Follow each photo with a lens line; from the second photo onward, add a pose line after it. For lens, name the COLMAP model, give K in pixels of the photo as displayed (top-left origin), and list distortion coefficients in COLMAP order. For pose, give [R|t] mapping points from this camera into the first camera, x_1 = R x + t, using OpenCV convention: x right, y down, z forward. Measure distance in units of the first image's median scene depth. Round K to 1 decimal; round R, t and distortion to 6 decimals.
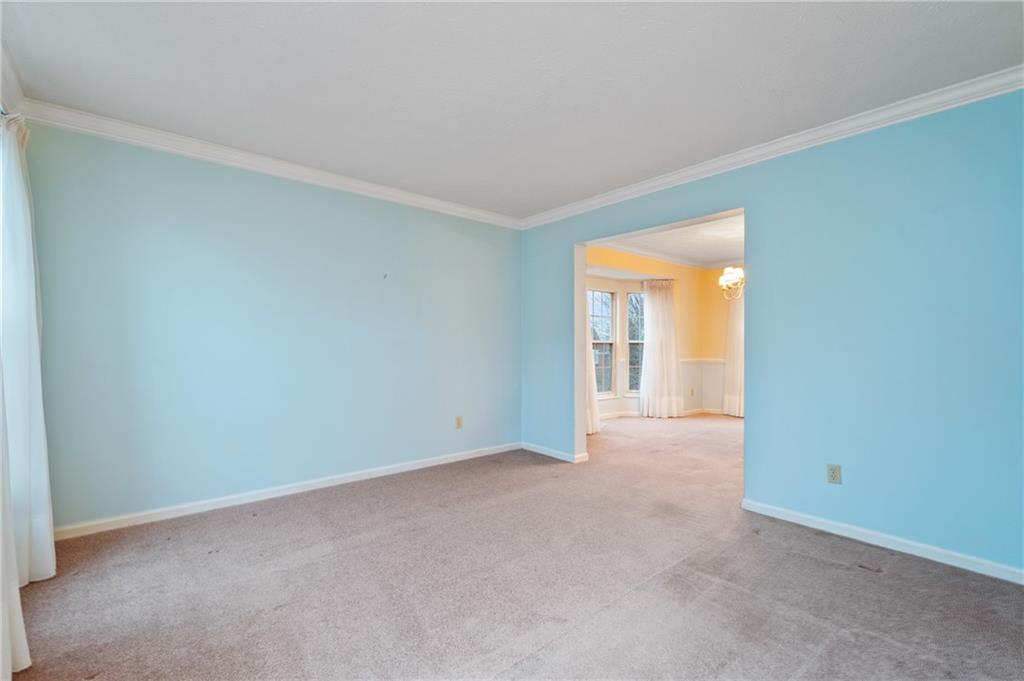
lens RADIAL K [[436.8, 0, 512.0], [0, 436.8, 340.5], [0, 0, 1]] dist [-0.003429, -0.000281]
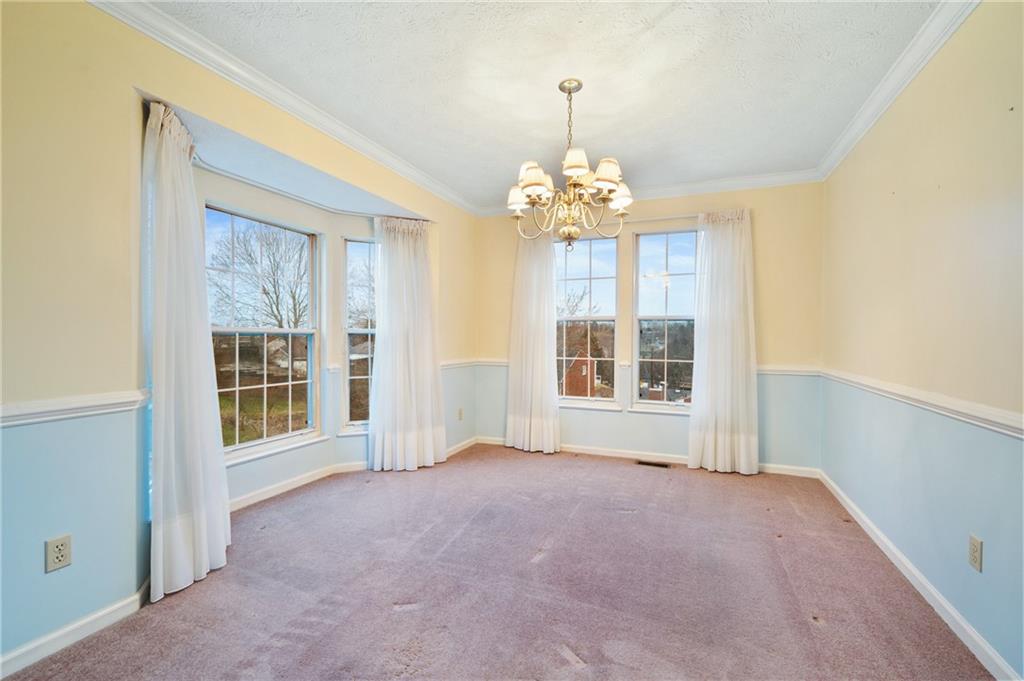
lens RADIAL K [[436.8, 0, 512.0], [0, 436.8, 340.5], [0, 0, 1]] dist [-0.003429, -0.000281]
pose [[0.880479, -0.004925, 0.474059, 0.194942], [-0.002224, 0.999892, 0.014519, 0.006397], [-0.474079, -0.013838, 0.880373, 0.445507]]
